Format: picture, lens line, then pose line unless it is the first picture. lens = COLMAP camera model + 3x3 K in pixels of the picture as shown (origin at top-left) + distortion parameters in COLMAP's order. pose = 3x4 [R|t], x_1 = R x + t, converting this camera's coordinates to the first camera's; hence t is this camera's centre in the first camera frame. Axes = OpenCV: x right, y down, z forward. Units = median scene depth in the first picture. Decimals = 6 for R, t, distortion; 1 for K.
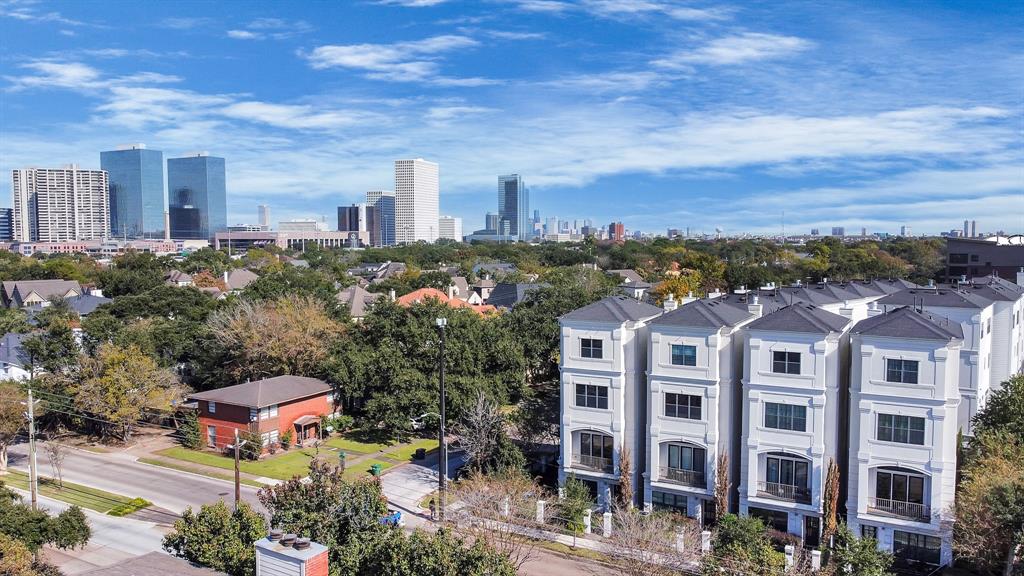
lens RADIAL K [[778.5, 0, 512.0], [0, 778.5, 288.0], [0, 0, 1]] dist [0.011125, -0.010238]
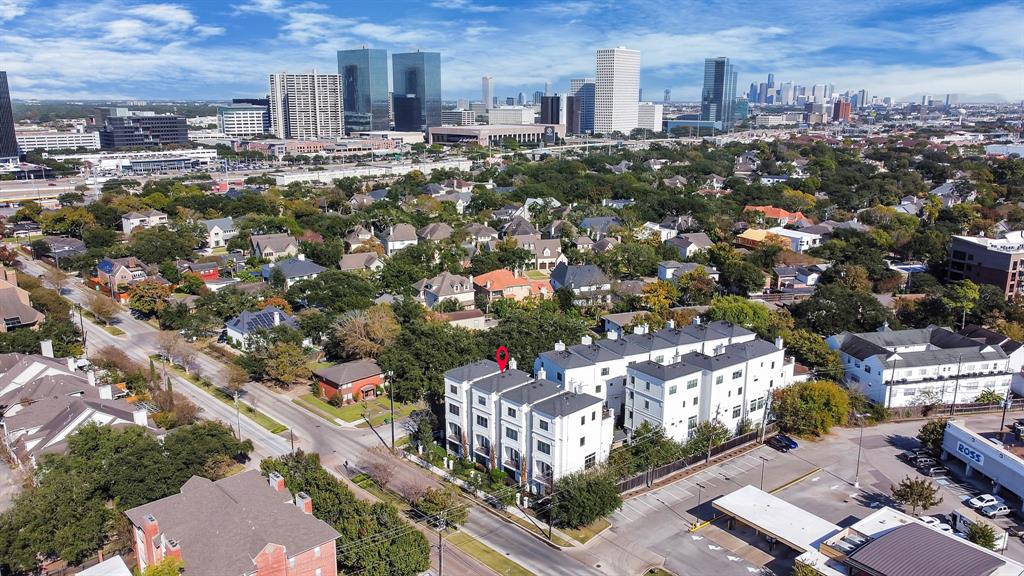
lens RADIAL K [[778.5, 0, 512.0], [0, 778.5, 288.0], [0, 0, 1]] dist [0.011125, -0.010238]
pose [[0.959695, 0.071272, -0.271856, 0.257195], [-0.023721, 0.984400, 0.174341, -0.183258], [0.280041, -0.160865, 0.946414, -0.313382]]
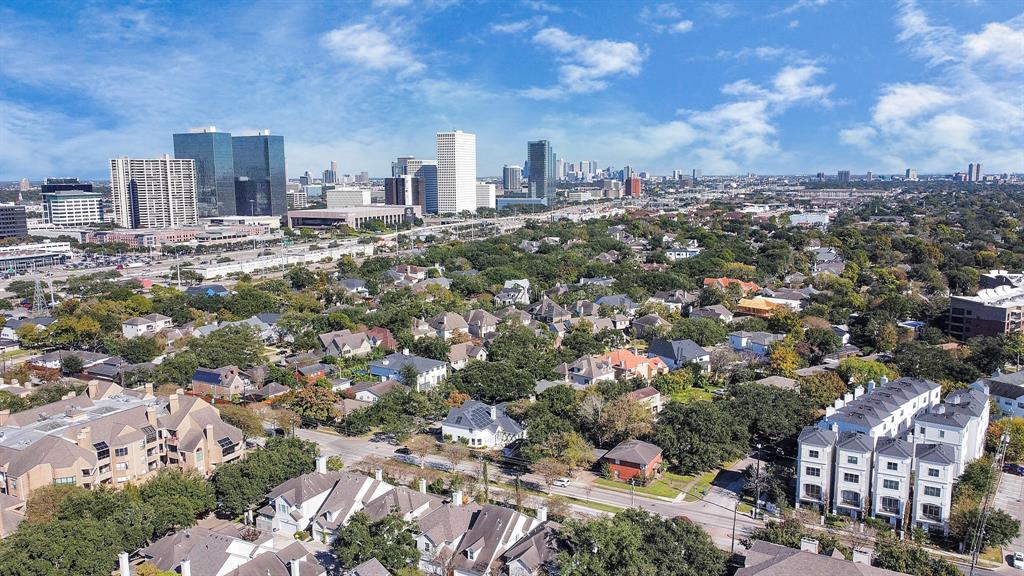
lens RADIAL K [[778.5, 0, 512.0], [0, 778.5, 288.0], [0, 0, 1]] dist [0.011125, -0.010238]
pose [[0.999981, -0.005973, -0.001334, -0.273109], [0.006058, 0.996931, 0.078044, -0.207967], [0.000863, -0.078051, 0.996949, -0.475468]]
